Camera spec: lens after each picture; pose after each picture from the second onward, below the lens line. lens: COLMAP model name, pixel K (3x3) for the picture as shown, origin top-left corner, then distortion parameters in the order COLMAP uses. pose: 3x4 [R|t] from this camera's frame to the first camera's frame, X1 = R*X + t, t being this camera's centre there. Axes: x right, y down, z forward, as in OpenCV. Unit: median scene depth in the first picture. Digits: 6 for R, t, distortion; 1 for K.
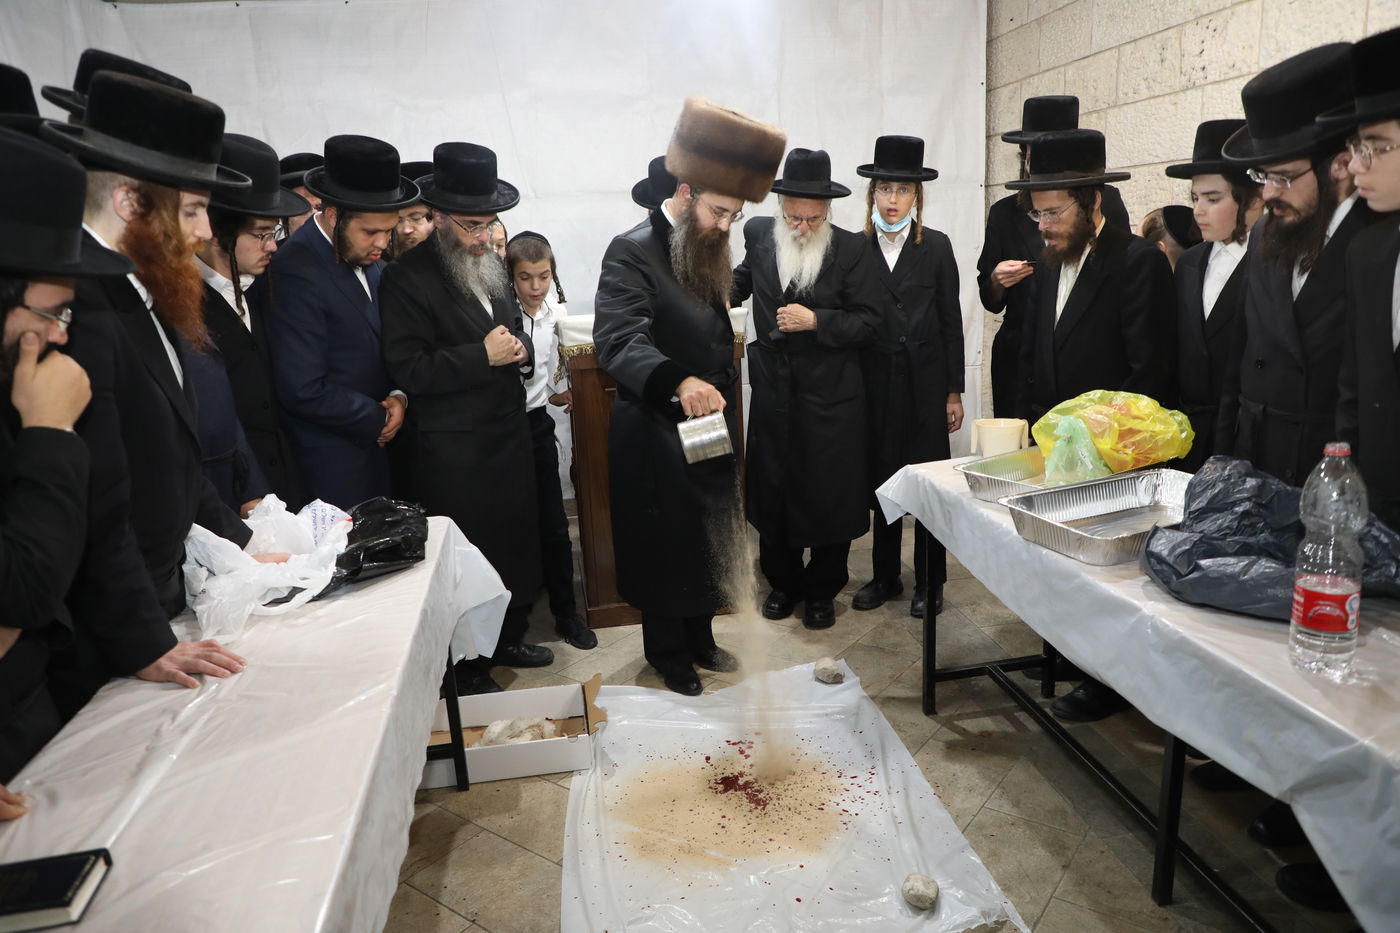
lens RADIAL K [[985.5, 0, 704.5], [0, 985.5, 481.8], [0, 0, 1]] dist [-0.053112, 0.043085]
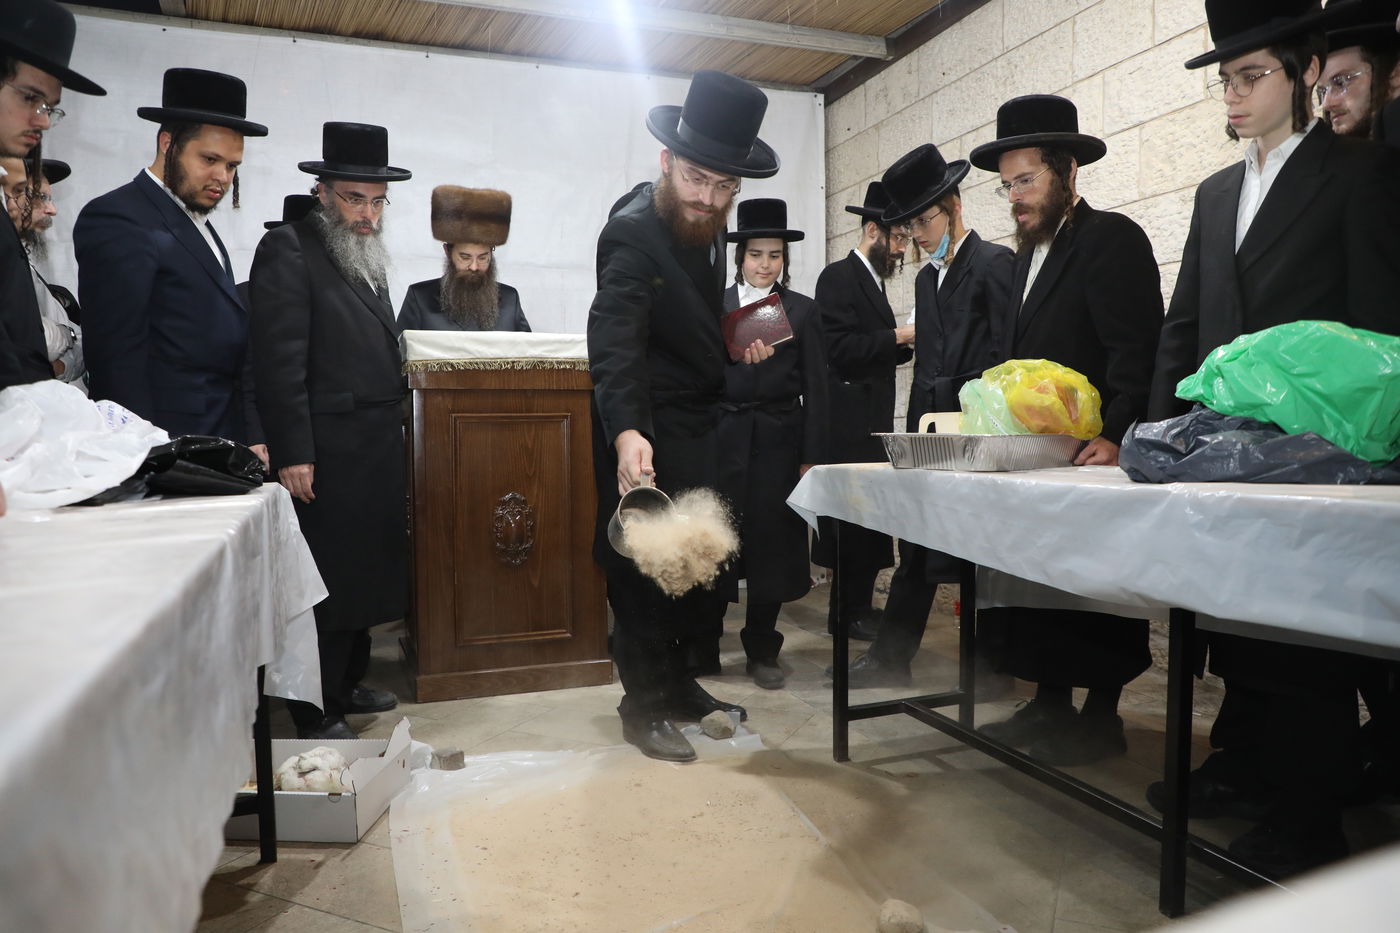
lens RADIAL K [[986.5, 0, 698.2], [0, 986.5, 471.8], [0, 0, 1]] dist [-0.050091, 0.051060]
pose [[0.978908, 0.031777, 0.201813, -0.060516], [0.009357, 0.979819, -0.199667, 0.129959], [-0.204085, 0.197344, 0.958856, 0.124836]]
